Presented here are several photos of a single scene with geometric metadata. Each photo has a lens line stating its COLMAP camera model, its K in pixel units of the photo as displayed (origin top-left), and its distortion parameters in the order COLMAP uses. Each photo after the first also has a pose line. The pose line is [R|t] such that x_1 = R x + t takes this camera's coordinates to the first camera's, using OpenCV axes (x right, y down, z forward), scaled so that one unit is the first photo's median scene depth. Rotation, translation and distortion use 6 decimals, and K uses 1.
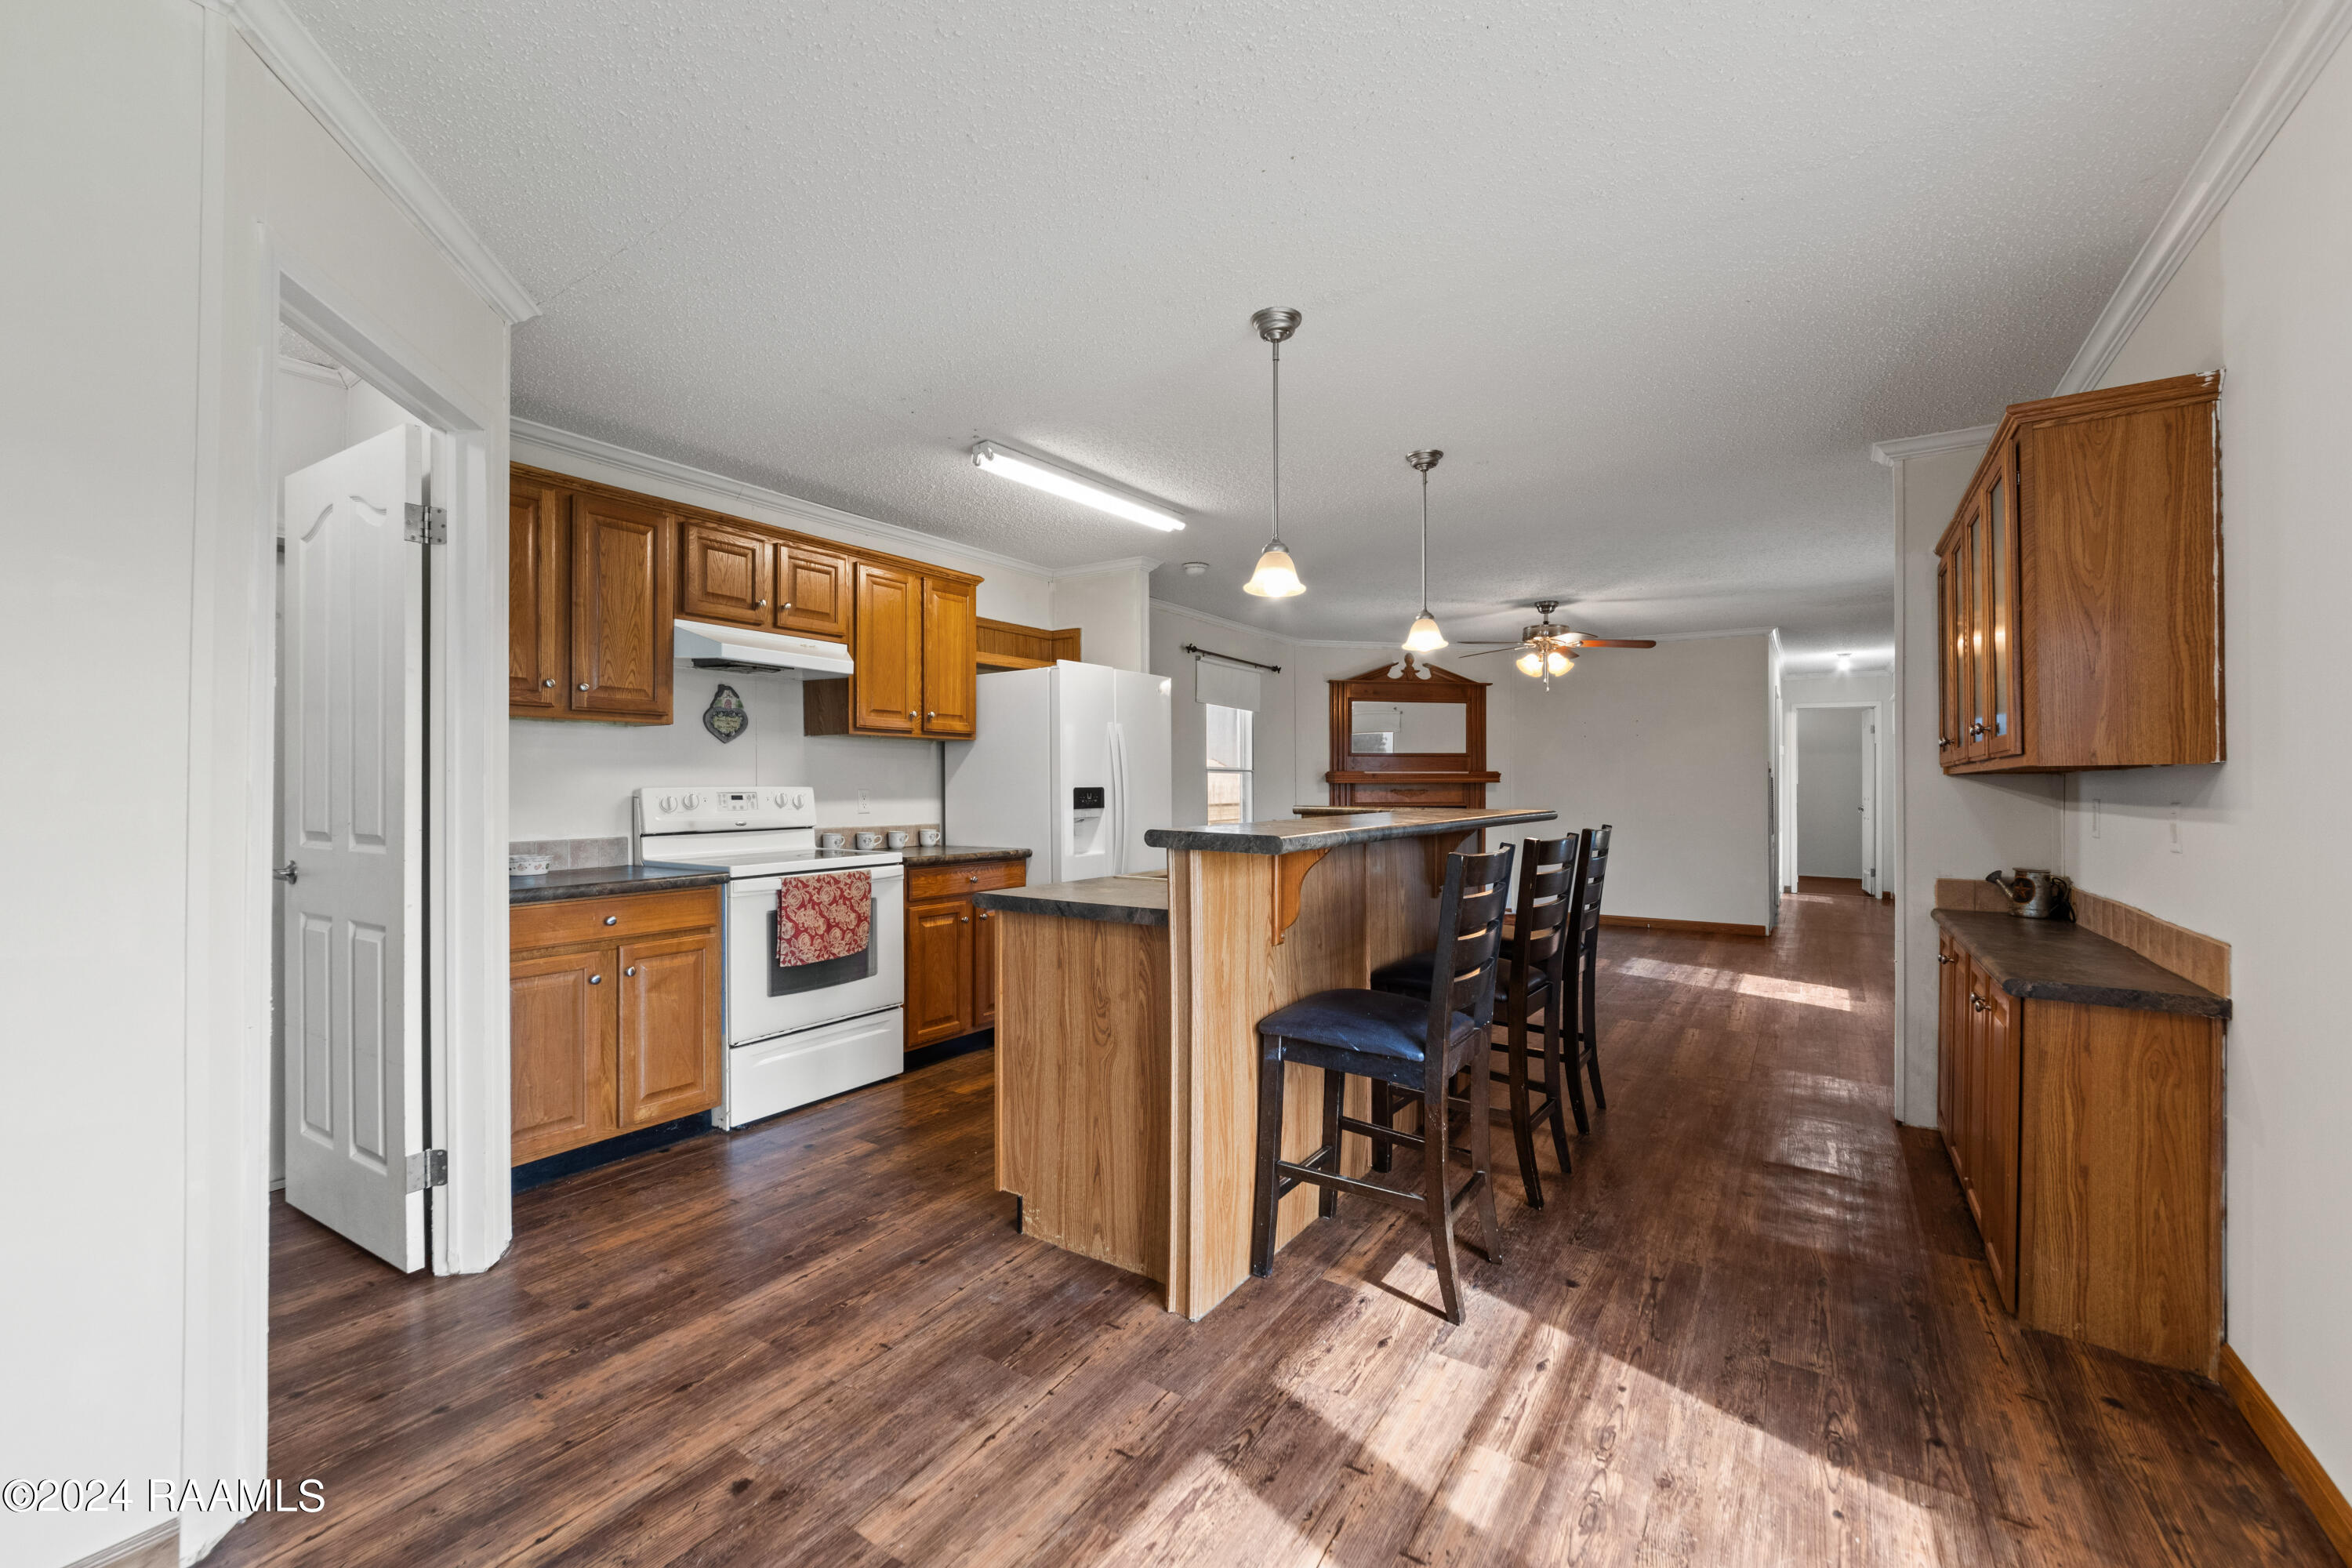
lens RADIAL K [[953.5, 0, 1155.0], [0, 953.5, 787.8], [0, 0, 1]] dist [-0.007437, 0.003410]
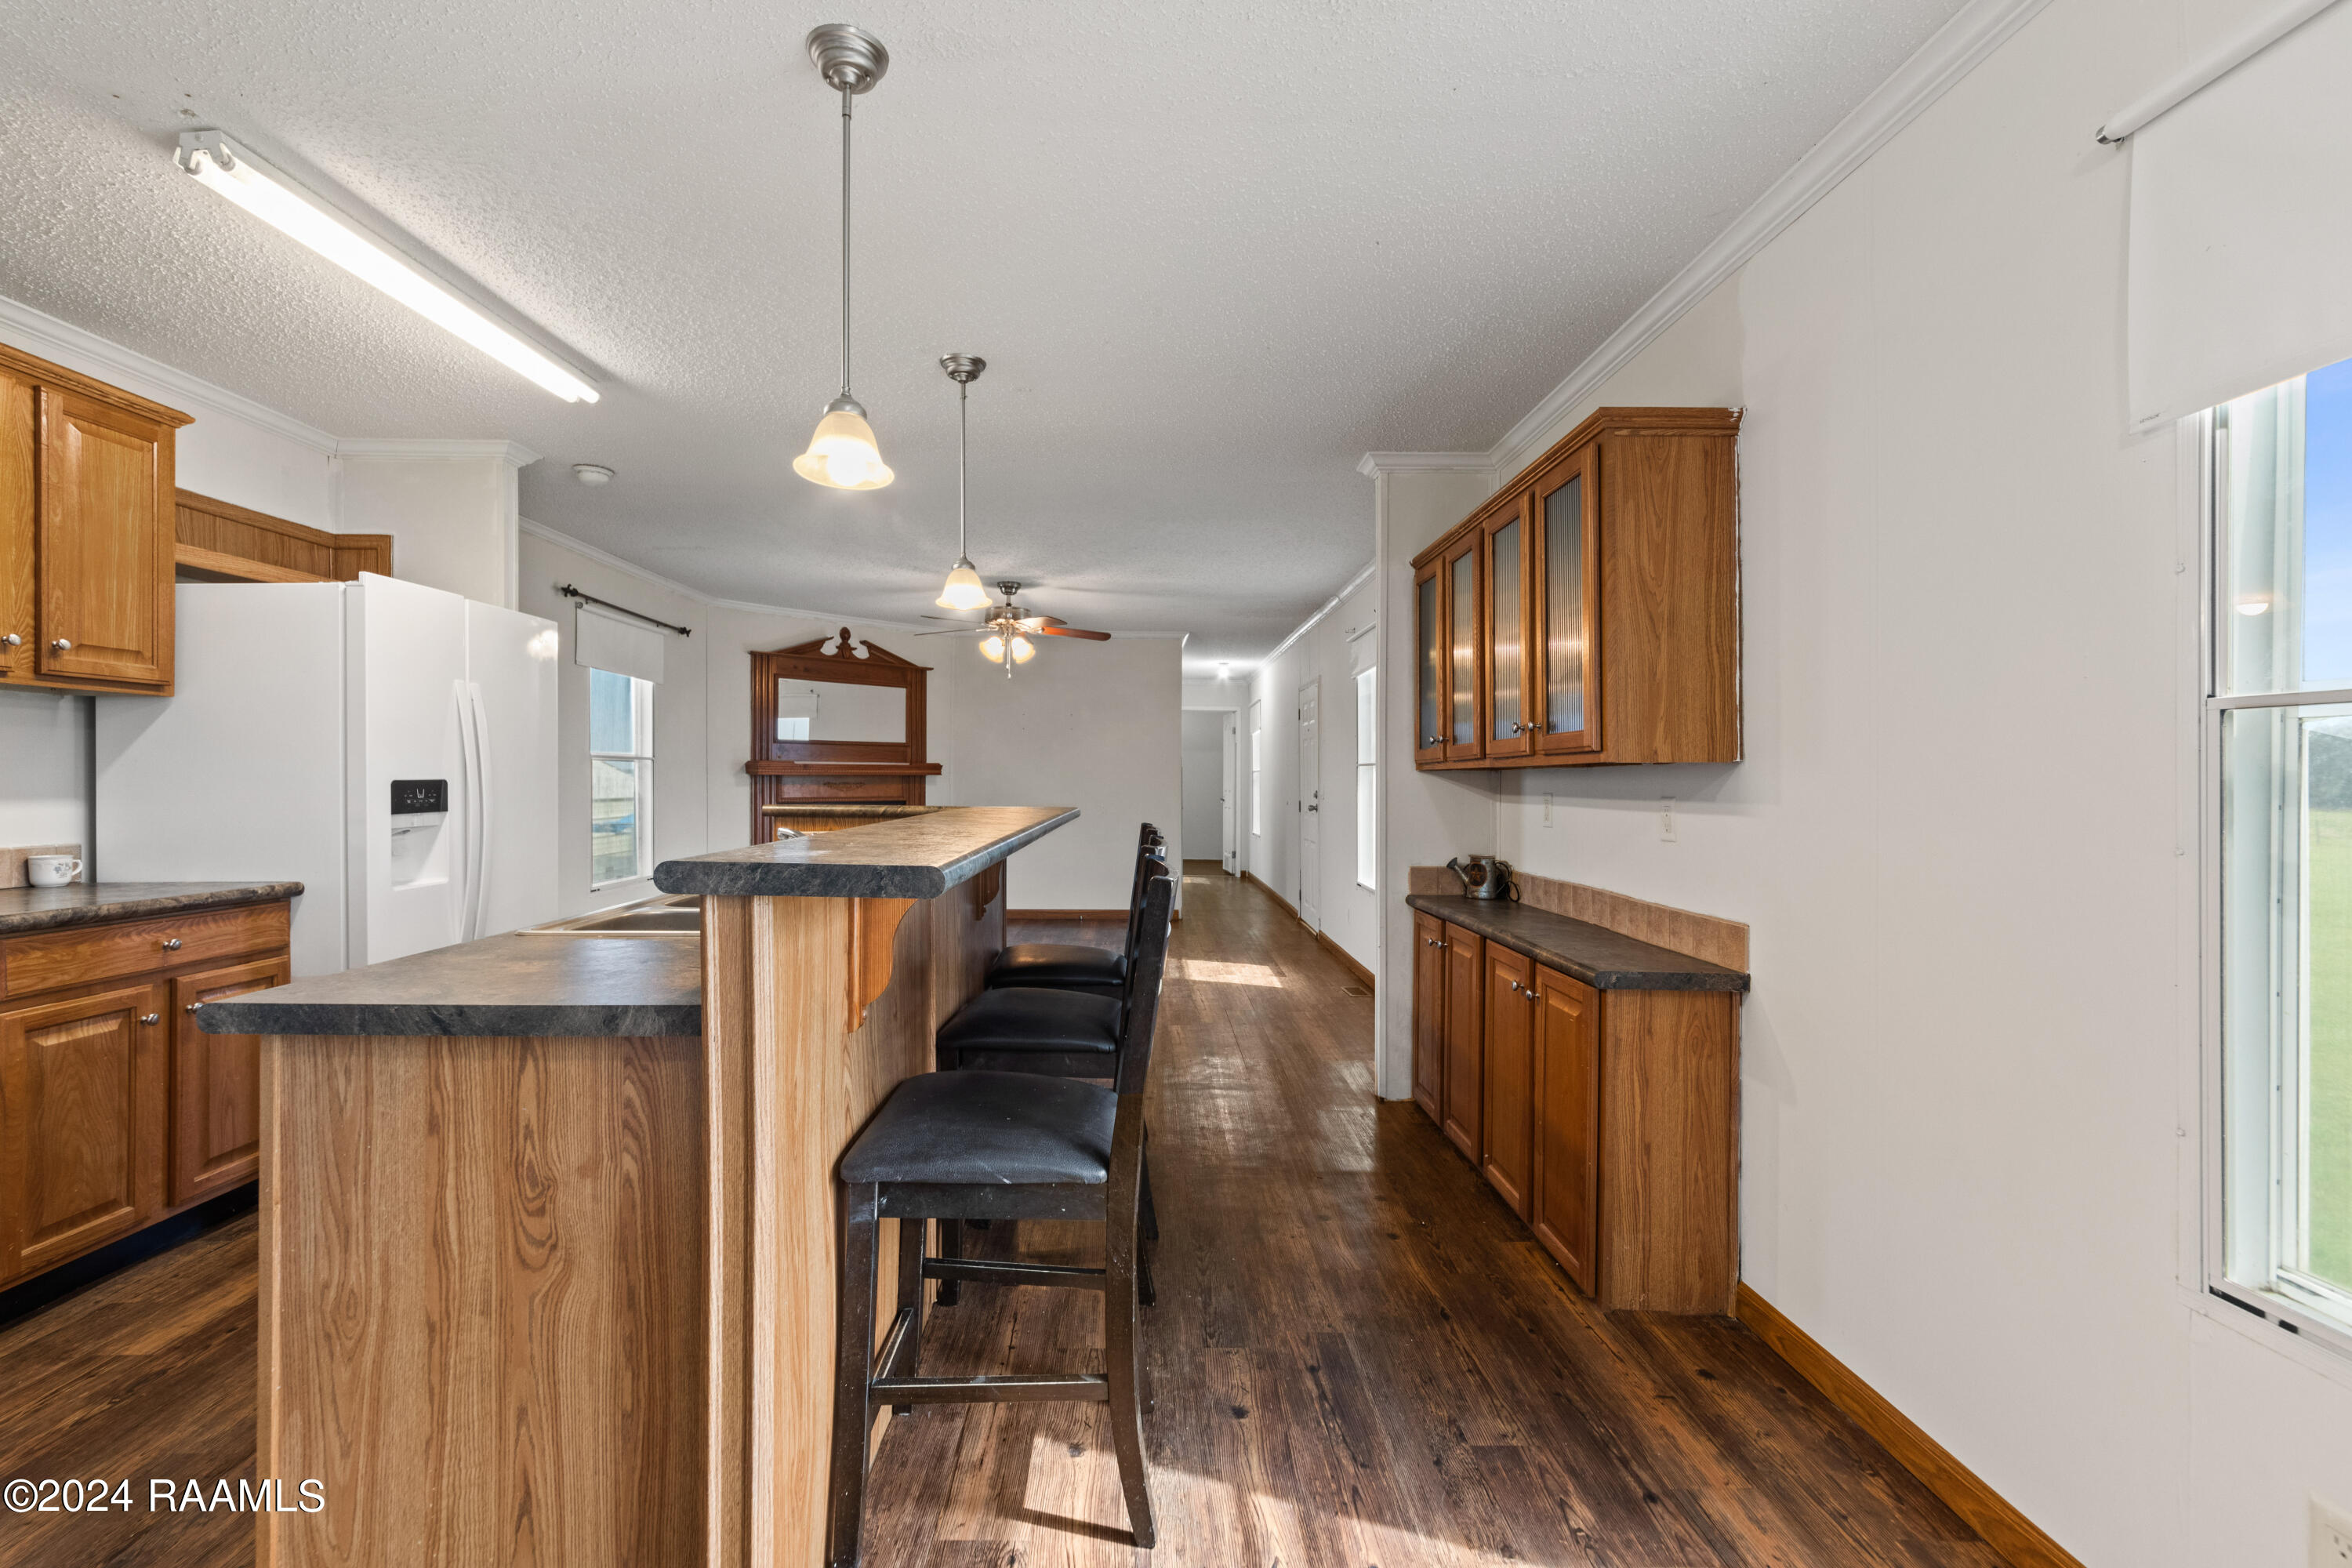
lens RADIAL K [[999.1, 0, 1153.9], [0, 999.1, 780.8], [0, 0, 1]] dist [-0.000002, -0.000031]
pose [[0.822785, 0.001829, 0.568349, -0.062596], [-0.002091, 0.999998, -0.000192, -0.001214], [-0.568349, -0.001030, 0.822787, 0.243246]]
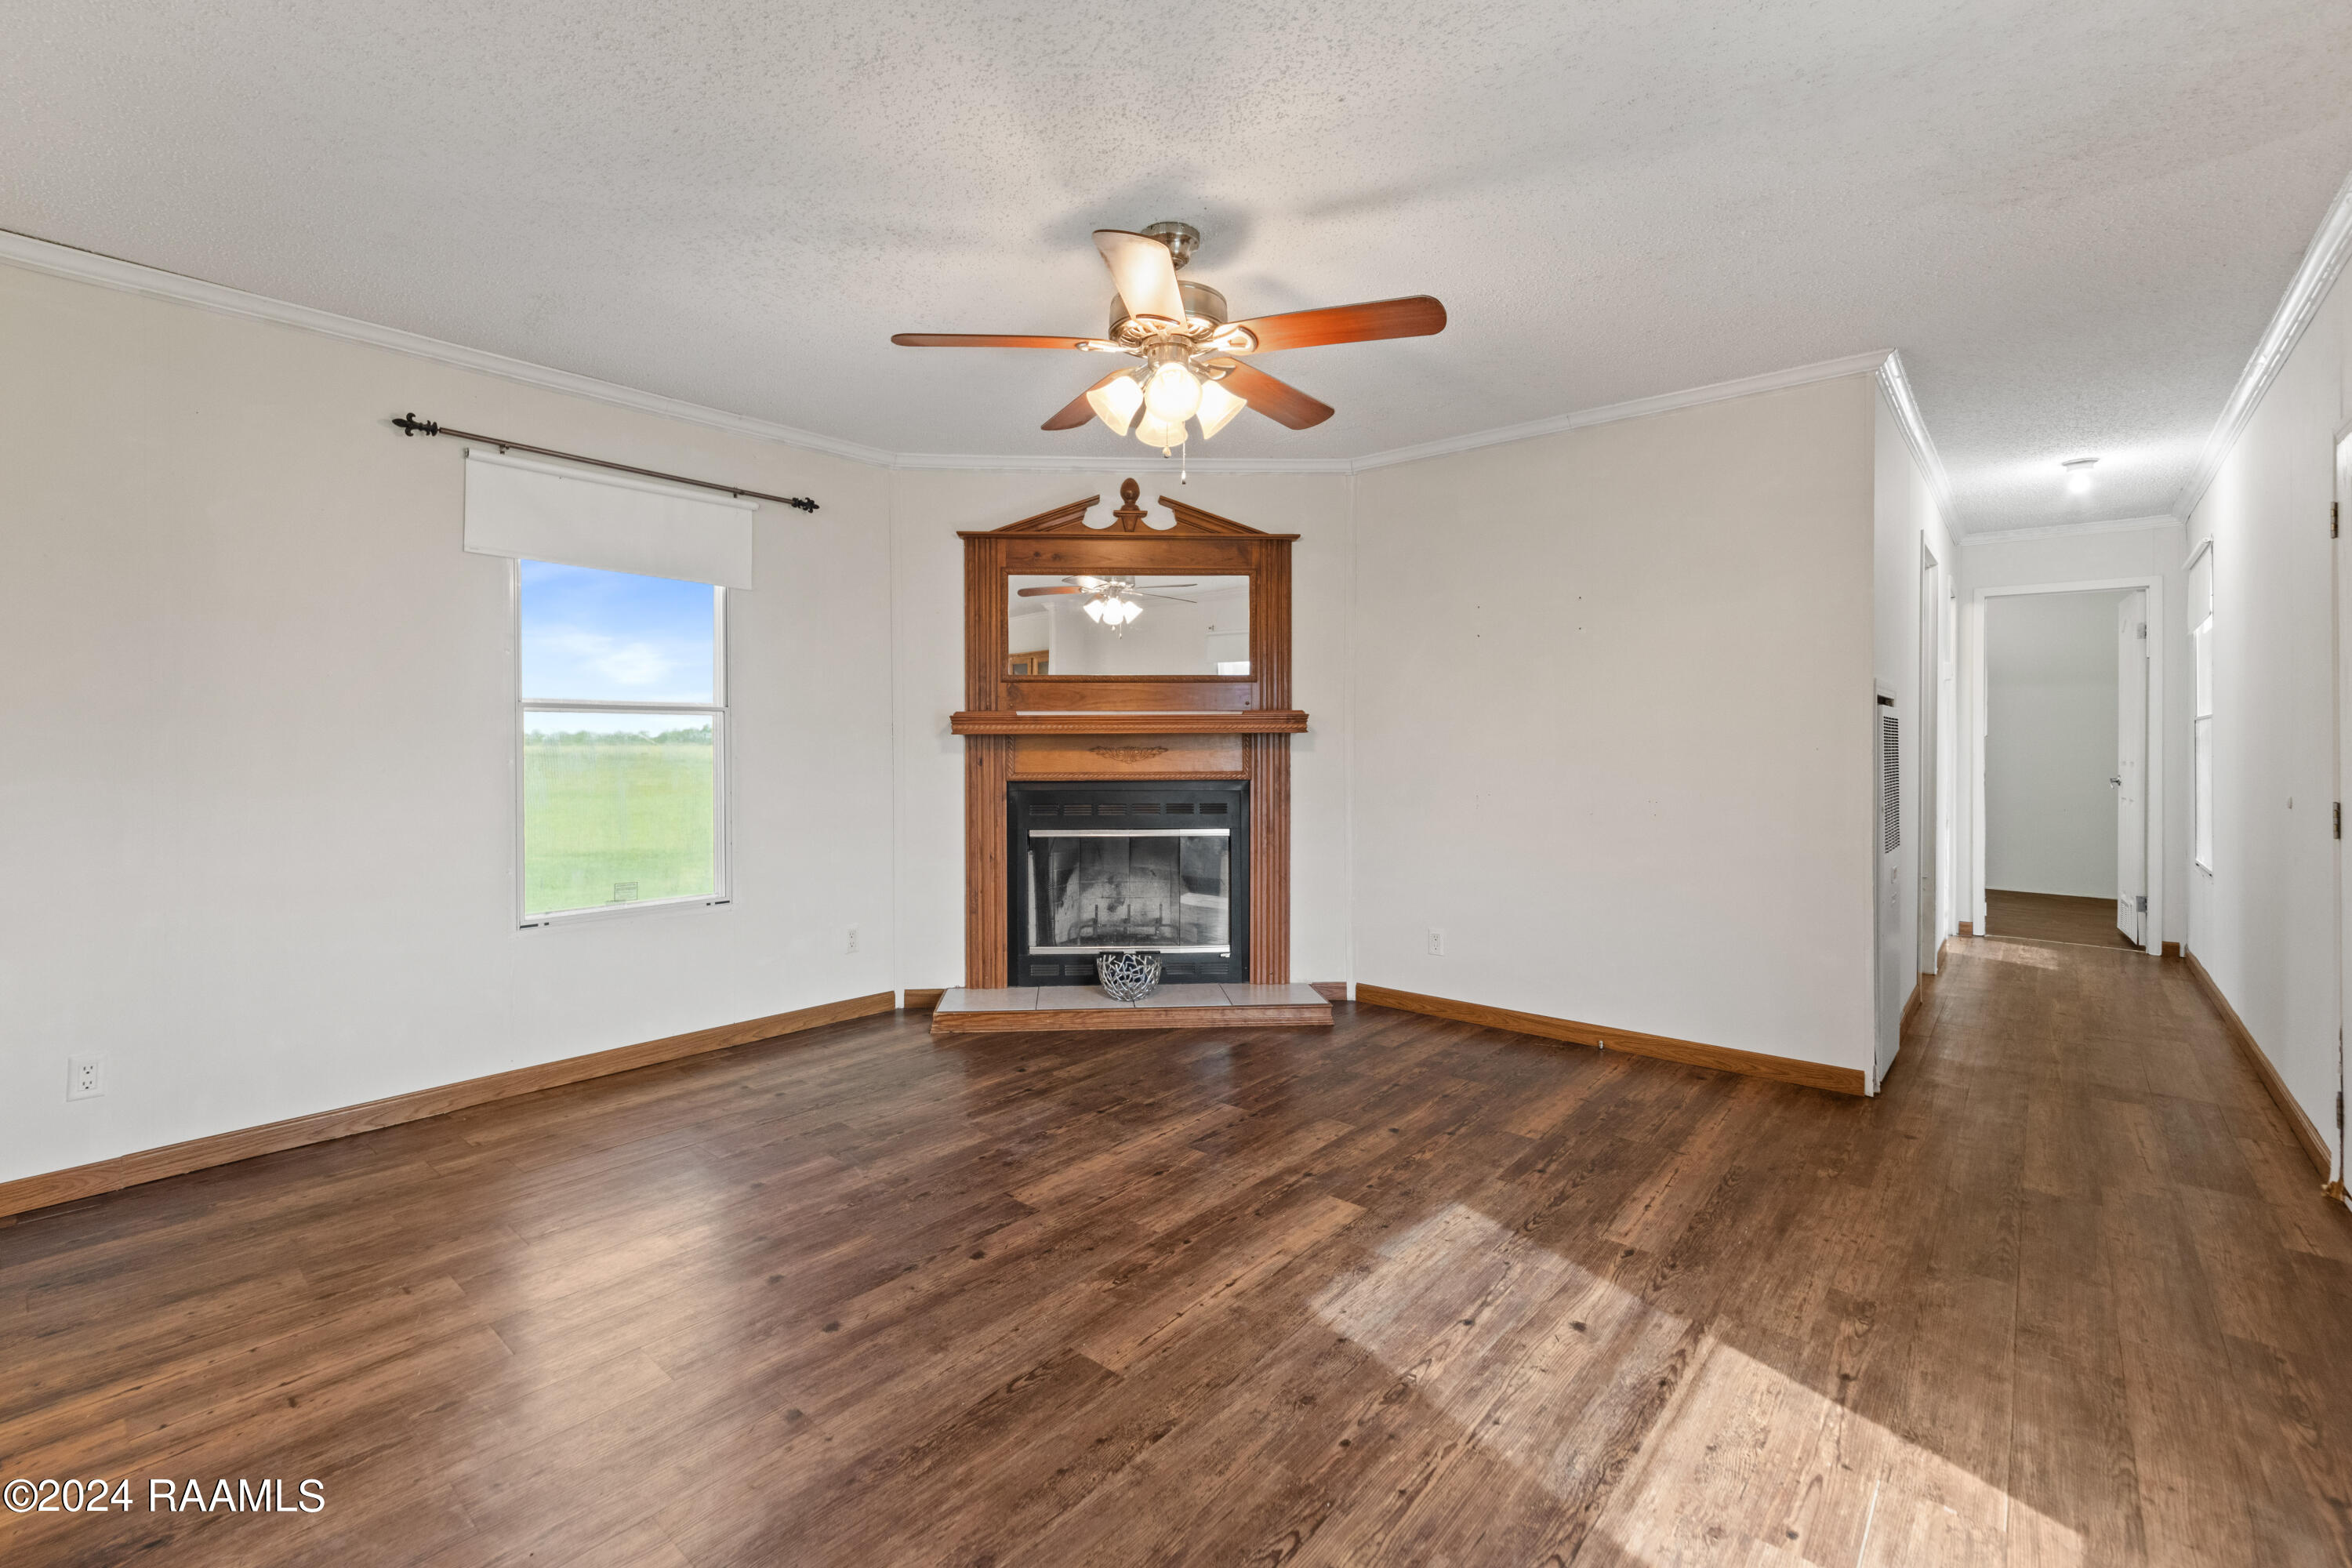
lens RADIAL K [[999.1, 0, 1087.1], [0, 999.1, 714.2], [0, 0, 1]] dist [-0.000002, -0.000031]
pose [[0.986653, -0.003323, -0.162801, 0.803067], [-0.002398, 0.999387, -0.034935, 0.008029], [0.162817, 0.034859, 0.986040, 1.203372]]
